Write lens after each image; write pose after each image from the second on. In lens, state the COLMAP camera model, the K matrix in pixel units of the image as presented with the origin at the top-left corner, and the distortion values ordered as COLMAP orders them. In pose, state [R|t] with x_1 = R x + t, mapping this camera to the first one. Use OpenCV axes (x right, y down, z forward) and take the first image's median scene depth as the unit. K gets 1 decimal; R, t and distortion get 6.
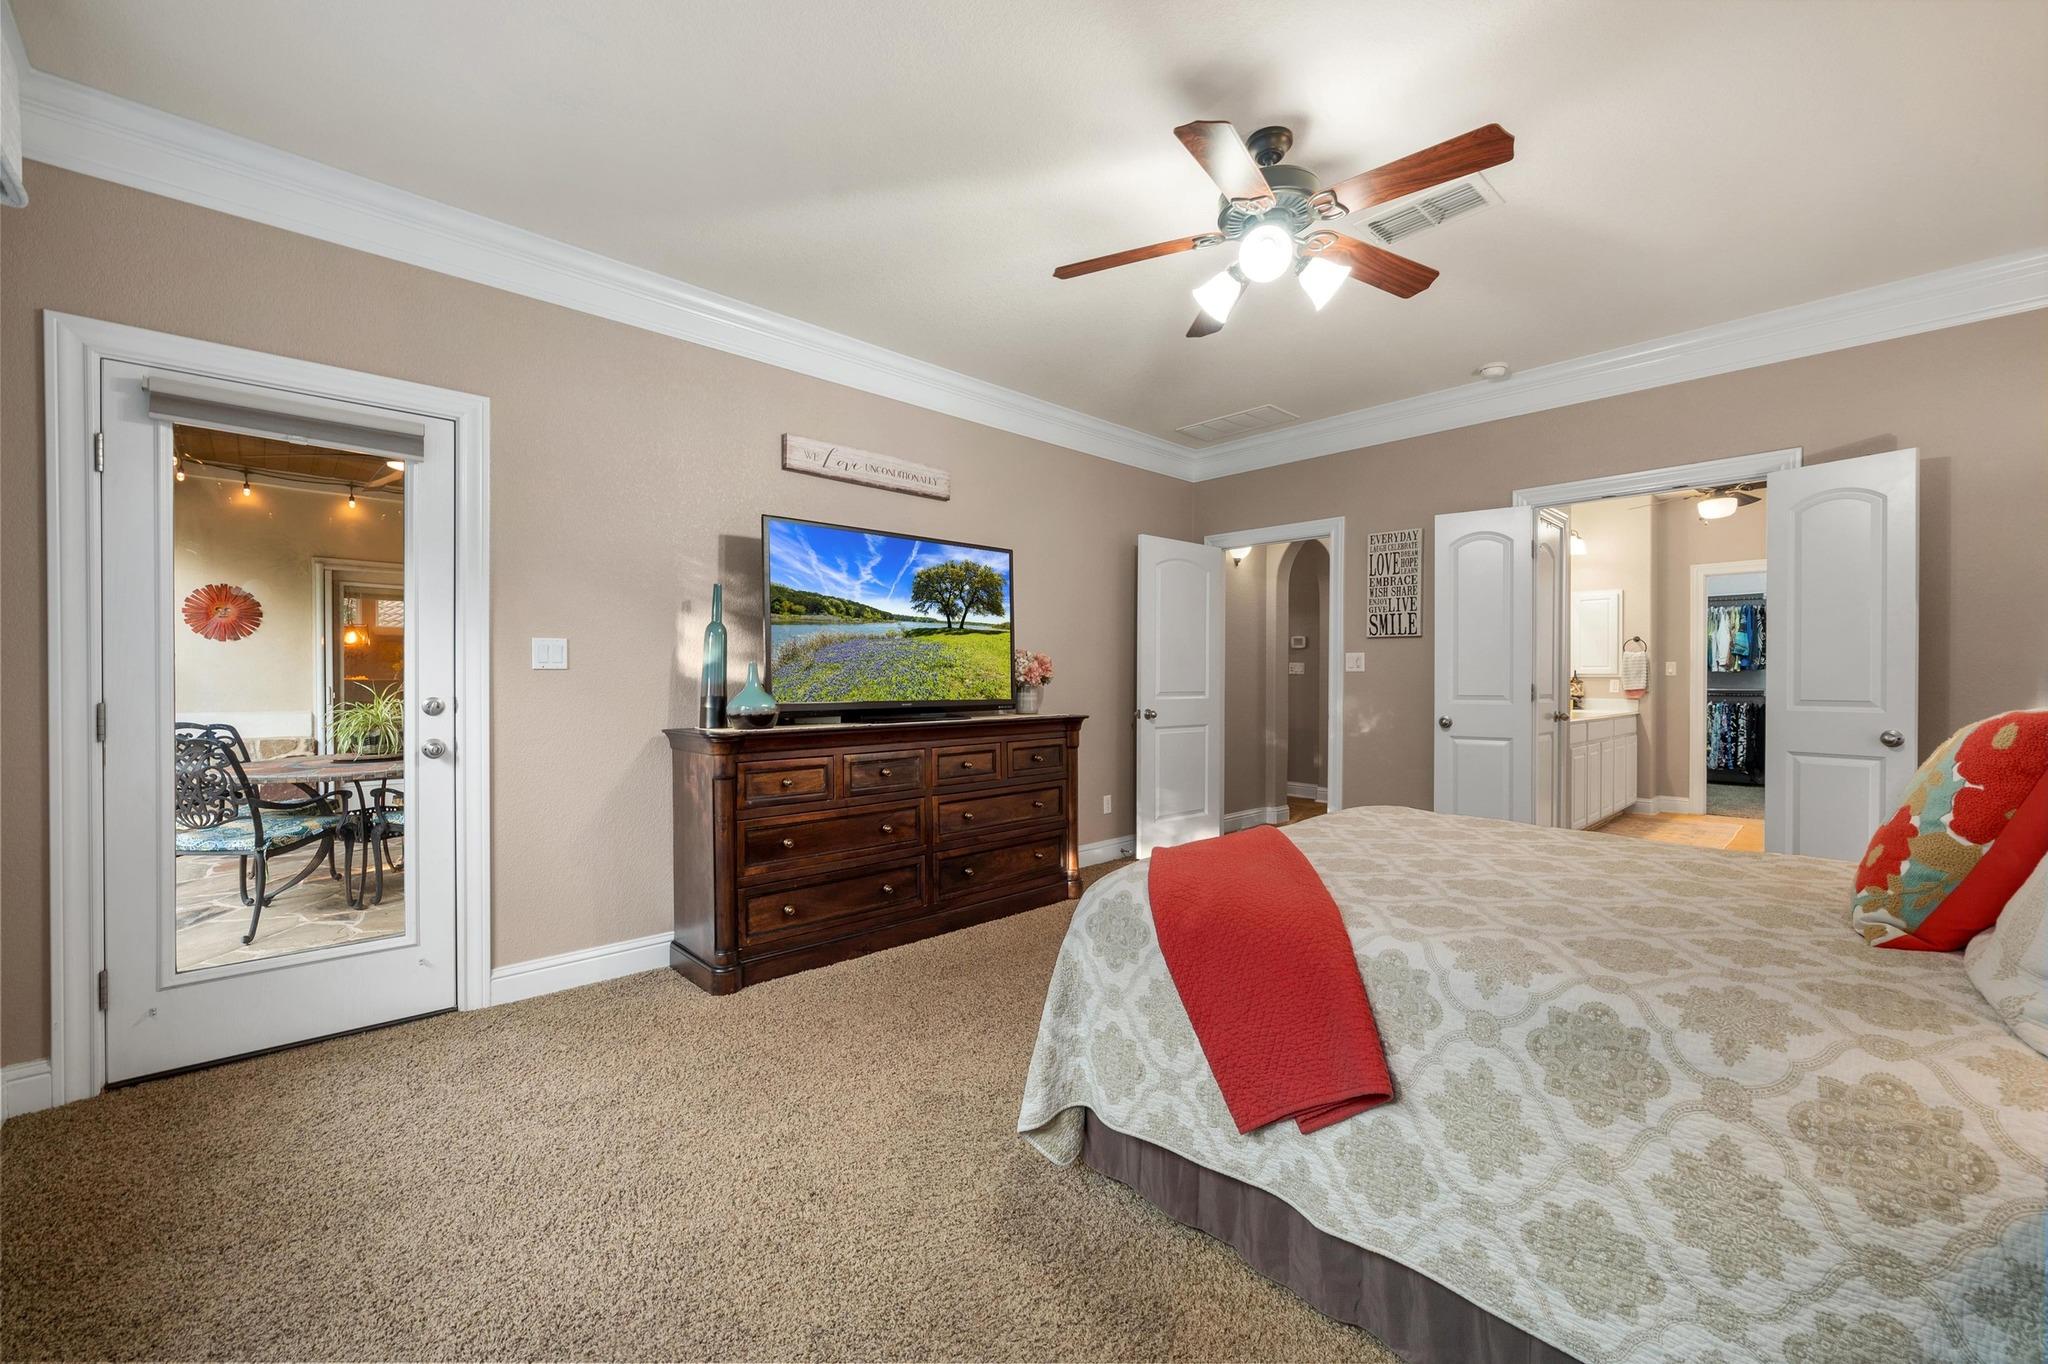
lens RADIAL K [[815.4, 0, 1007.0], [0, 815.4, 681.6], [0, 0, 1]] dist [-0.007221, 0.000664]
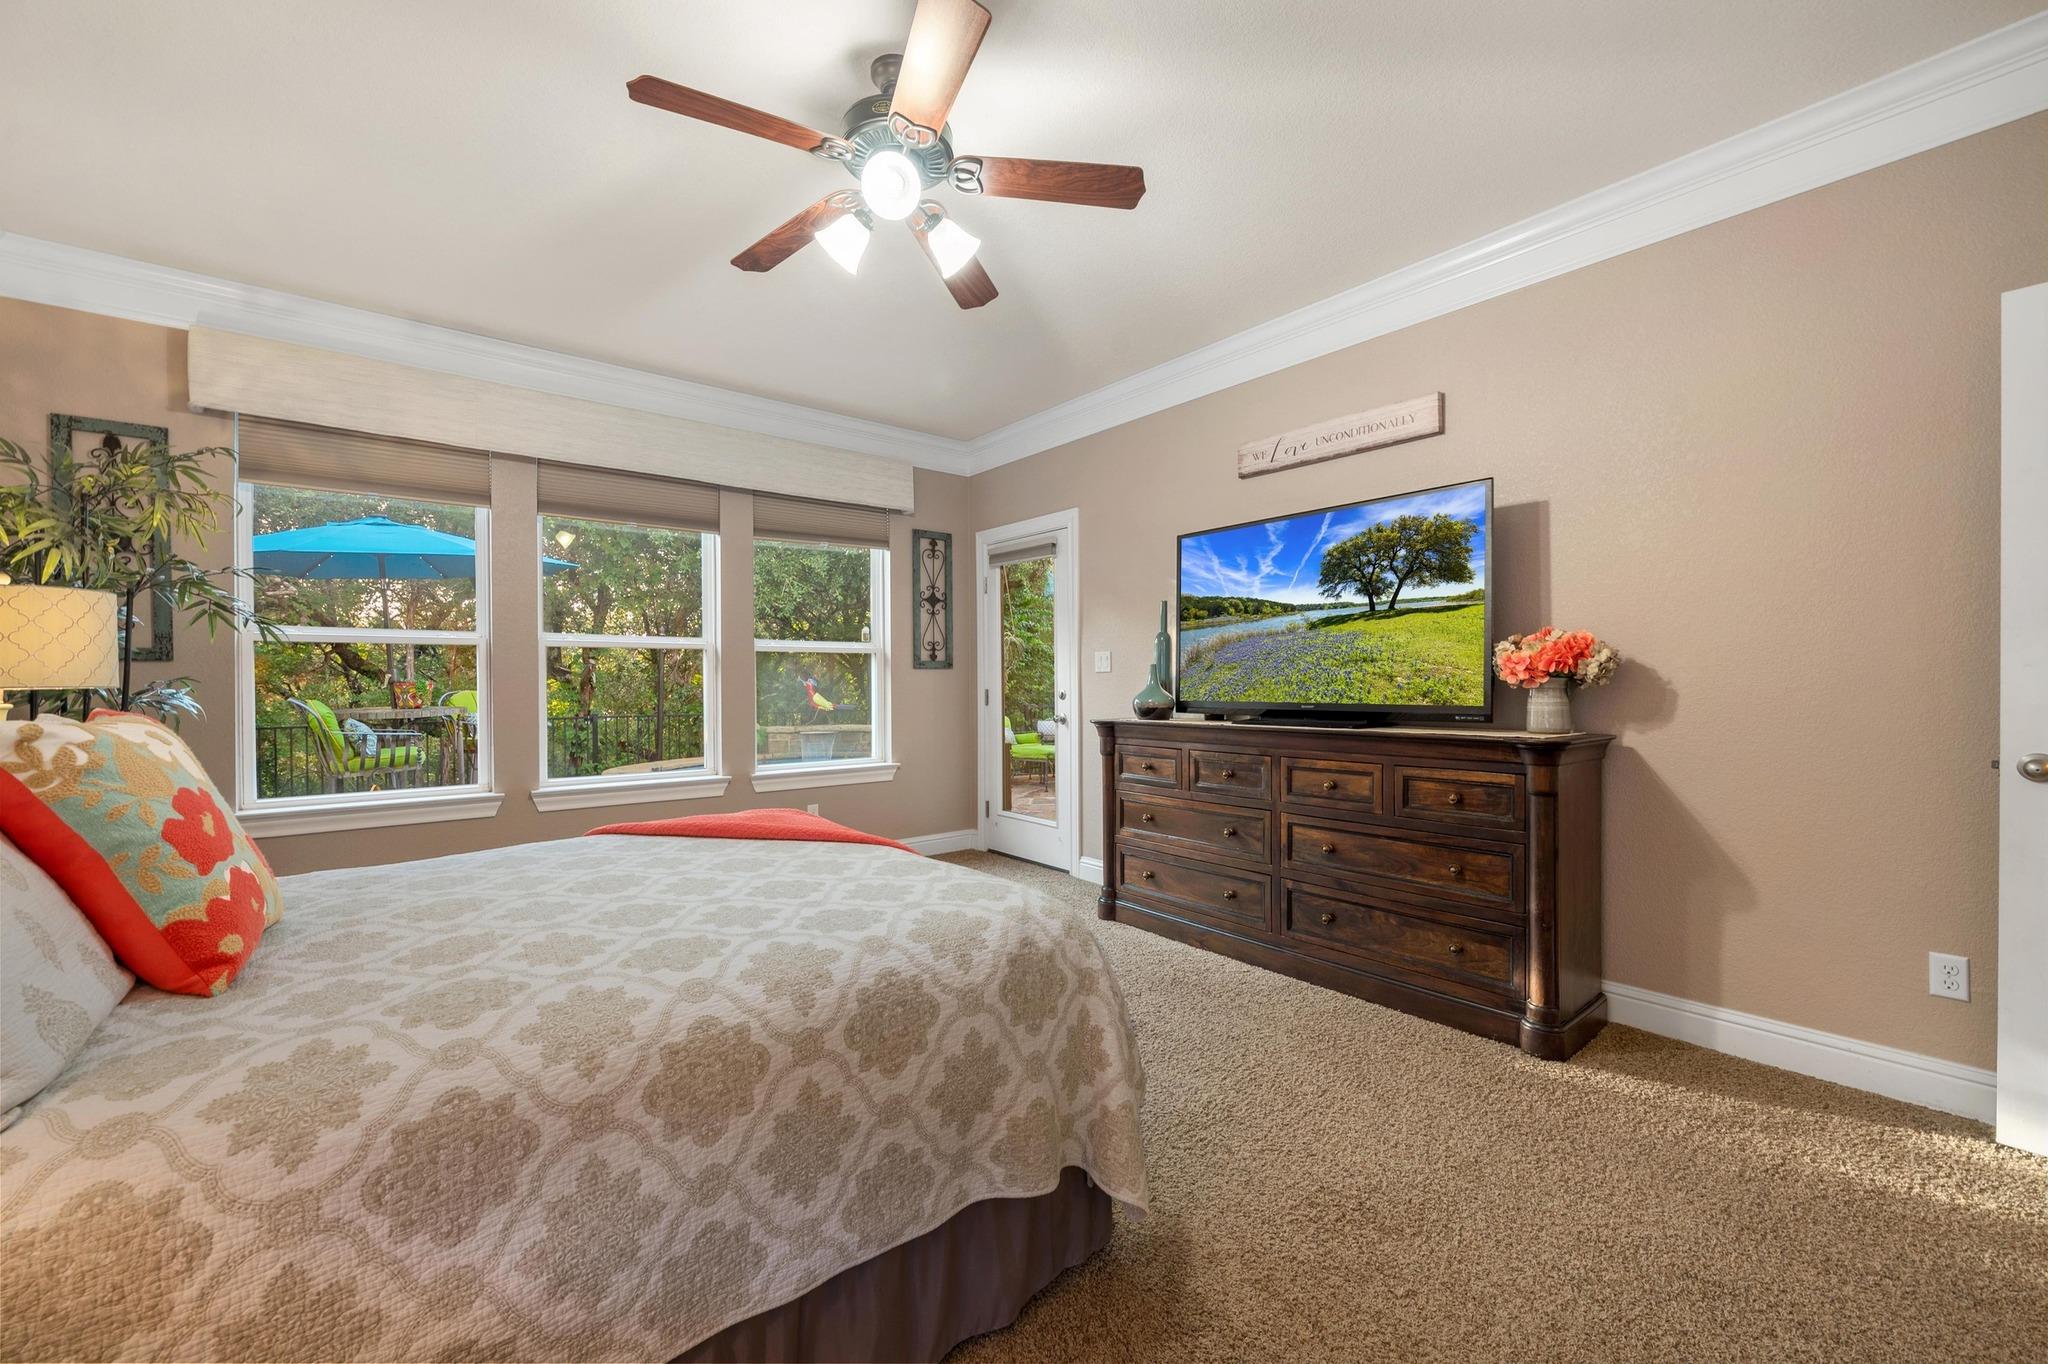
lens RADIAL K [[815.4, 0, 1006.9], [0, 815.4, 693.4], [0, 0, 1]] dist [-0.007221, 0.000664]
pose [[-0.090993, 0.013333, -0.995762, 0.761752], [-0.000090, 0.999910, 0.013397, 0.002146], [0.995851, 0.001309, -0.090984, 0.751790]]
